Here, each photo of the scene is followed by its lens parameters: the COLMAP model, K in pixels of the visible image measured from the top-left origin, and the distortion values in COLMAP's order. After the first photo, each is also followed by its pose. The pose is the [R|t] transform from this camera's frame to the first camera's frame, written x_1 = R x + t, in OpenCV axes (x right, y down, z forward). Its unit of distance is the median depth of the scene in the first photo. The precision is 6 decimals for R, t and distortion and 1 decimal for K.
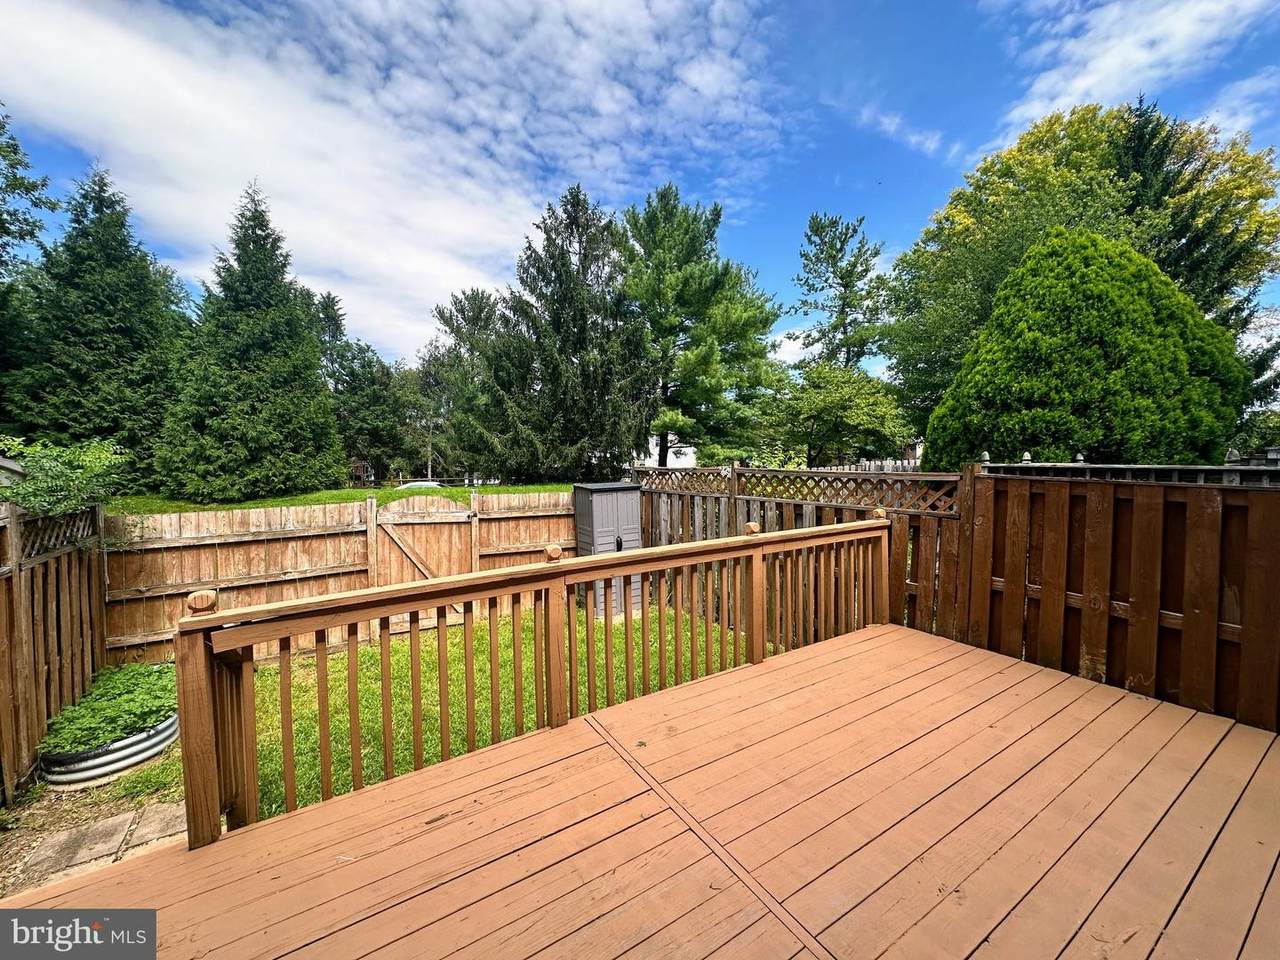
lens RADIAL K [[514.1, 0, 640.0], [0, 514.1, 480.0], [0, 0, 1]] dist [-0.000664, -0.000349]
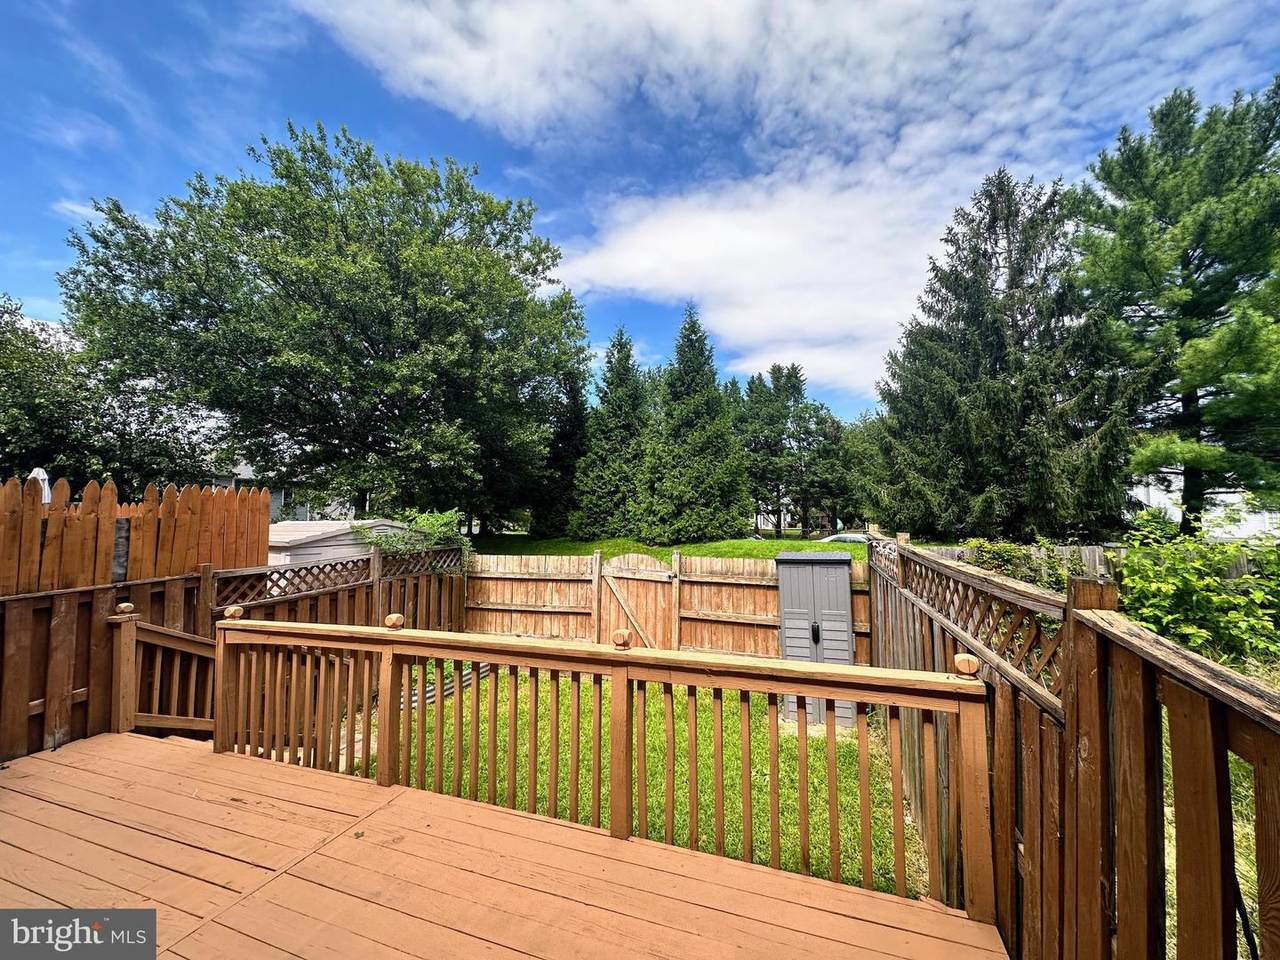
lens RADIAL K [[514.1, 0, 640.0], [0, 514.1, 480.0], [0, 0, 1]] dist [-0.000664, -0.000349]
pose [[0.602597, -0.045064, -0.796772, 0.219941], [-0.029243, 0.996487, -0.078476, -0.019101], [0.797509, 0.070590, 0.599163, 0.153583]]
